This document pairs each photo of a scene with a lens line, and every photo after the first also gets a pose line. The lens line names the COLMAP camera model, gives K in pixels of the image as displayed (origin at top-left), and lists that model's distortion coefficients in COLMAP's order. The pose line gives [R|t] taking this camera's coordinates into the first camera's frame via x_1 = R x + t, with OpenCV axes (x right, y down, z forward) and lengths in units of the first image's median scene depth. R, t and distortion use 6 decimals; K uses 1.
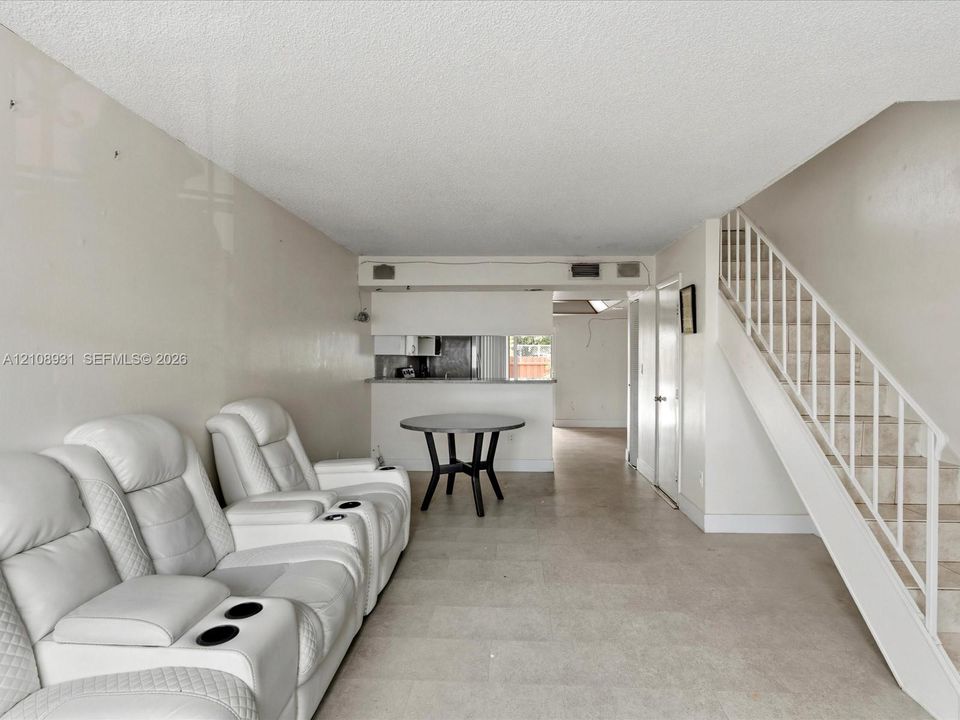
lens RADIAL K [[490.9, 0, 486.7], [0, 490.9, 357.7], [0, 0, 1]] dist [-0.008691, 0.001380]
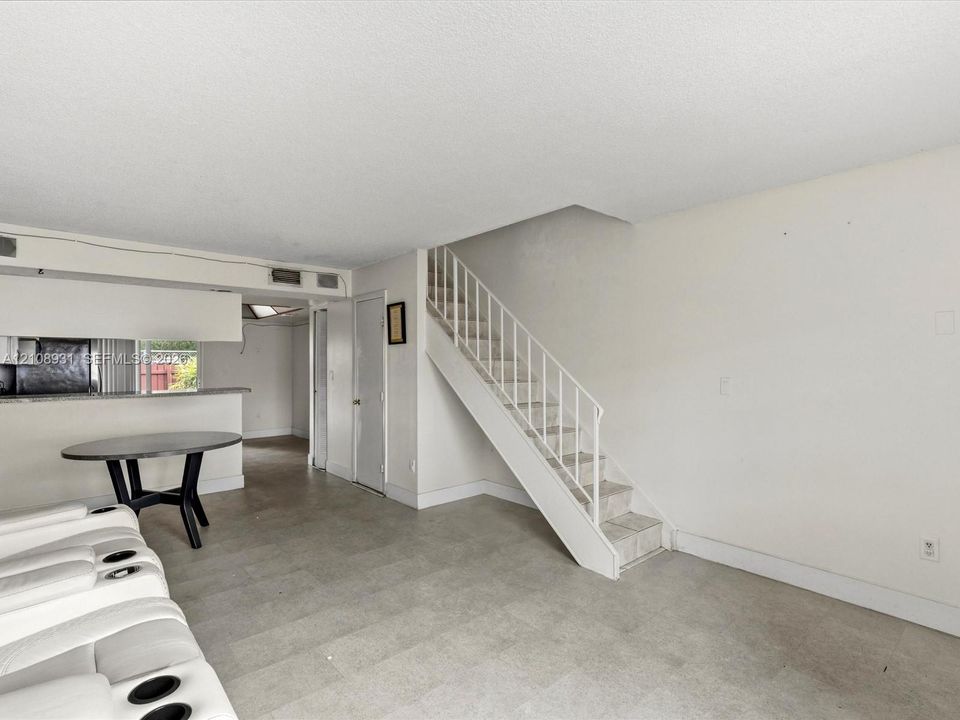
lens RADIAL K [[486.6, 0, 485.1], [0, 486.6, 367.5], [0, 0, 1]] dist [-0.010249, 0.000846]
pose [[0.716909, -0.010484, 0.697088, -0.292852], [0.006944, 0.999945, 0.007897, -0.000318], [-0.697132, -0.000821, 0.716942, 0.033717]]
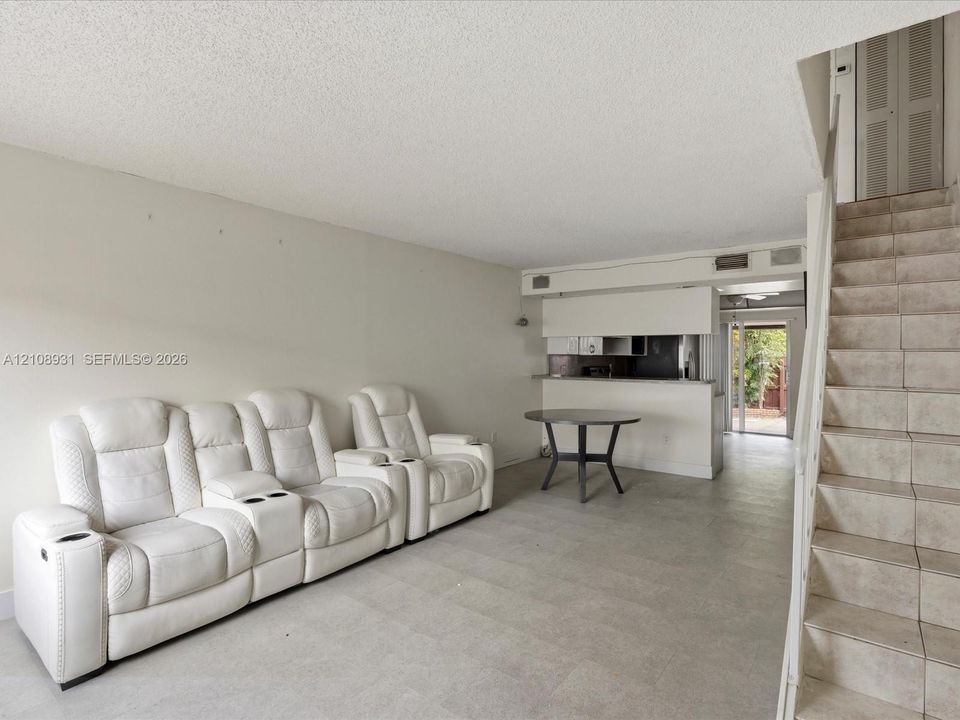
lens RADIAL K [[490.9, 0, 486.7], [0, 490.9, 357.7], [0, 0, 1]] dist [-0.008691, 0.001380]
pose [[0.819882, 0.003649, -0.572520, 0.528852], [-0.003441, 0.999993, 0.001447, 0.001238], [0.572522, 0.000783, 0.819889, -0.019327]]
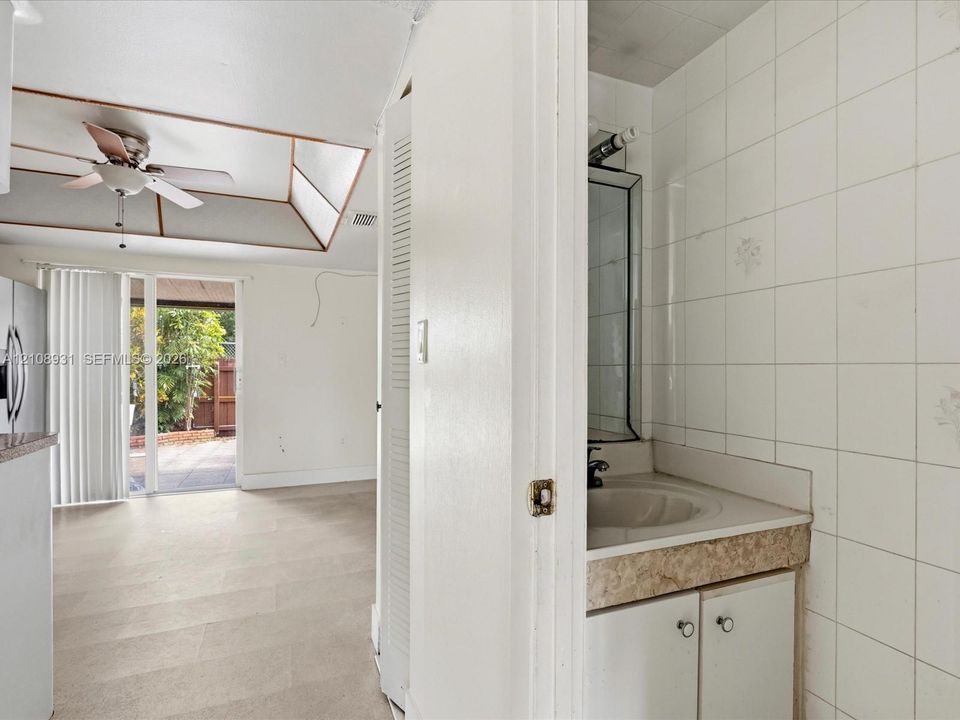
lens RADIAL K [[486.6, 0, 485.1], [0, 486.6, 367.5], [0, 0, 1]] dist [-0.010249, 0.000846]
pose [[0.900318, 0.000311, 0.435233, 0.405968], [0.003075, 0.999970, -0.007075, 0.071633], [-0.435222, 0.007708, 0.900290, 1.210248]]
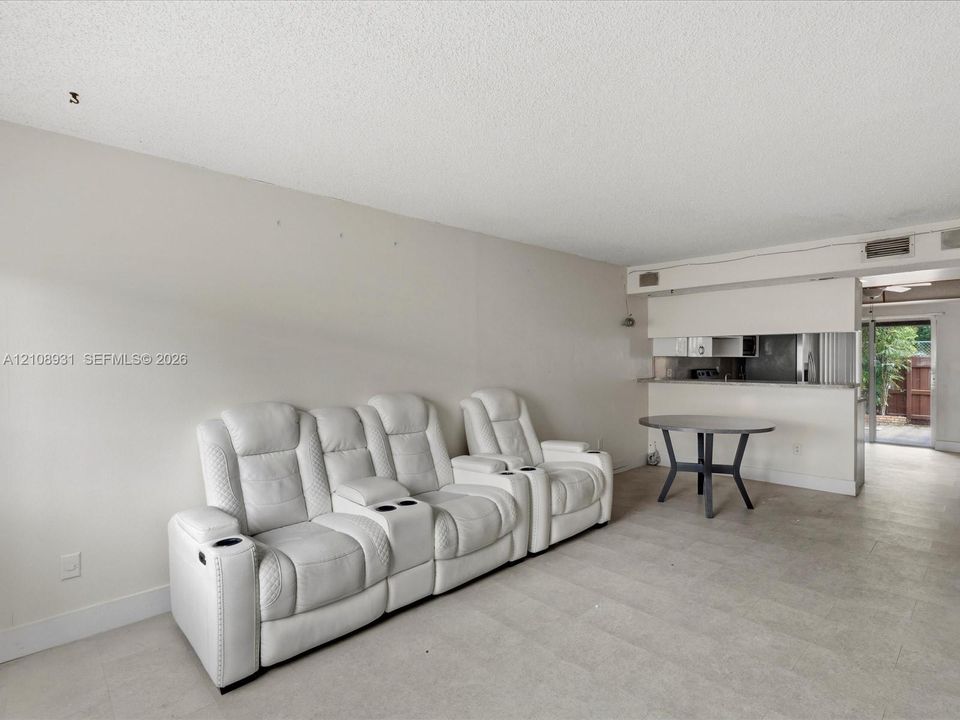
lens RADIAL K [[486.6, 0, 485.1], [0, 486.6, 367.5], [0, 0, 1]] dist [-0.010249, 0.000846]
pose [[0.723697, 0.006681, -0.690086, 0.408888], [0.004497, 0.999886, 0.014396, 0.002470], [0.690103, -0.013521, 0.723585, -0.028444]]
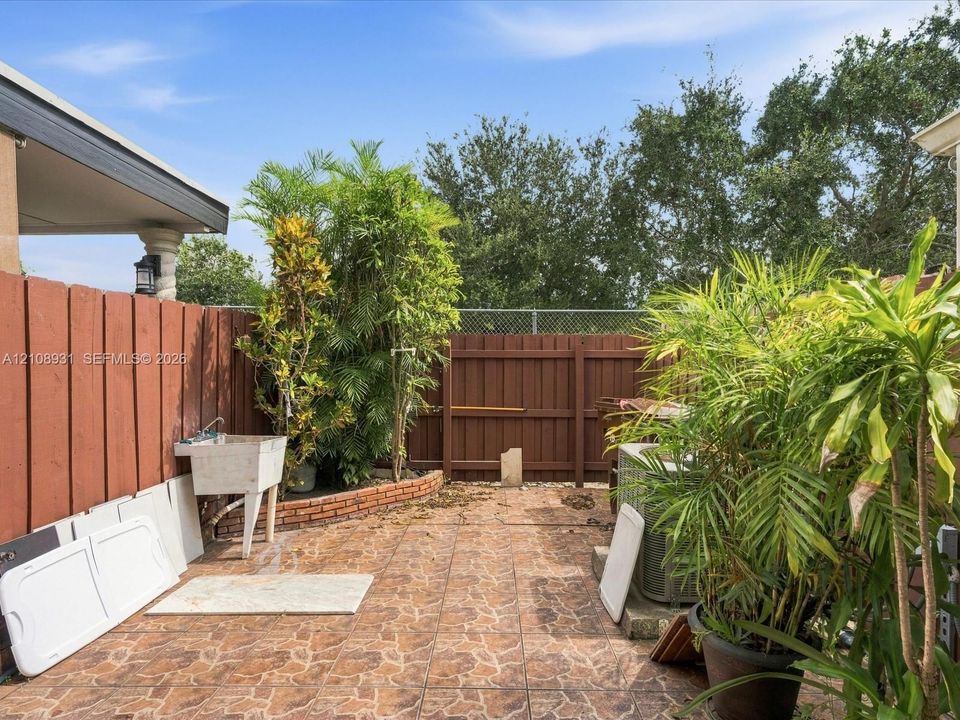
lens RADIAL K [[490.9, 0, 486.7], [0, 490.9, 357.7], [0, 0, 1]] dist [-0.008691, 0.001380]
pose [[0.999484, -0.001386, 0.032082, 0.294415], [0.000864, 0.999868, 0.016253, 0.040504], [-0.032100, -0.016217, 0.999353, 3.052917]]
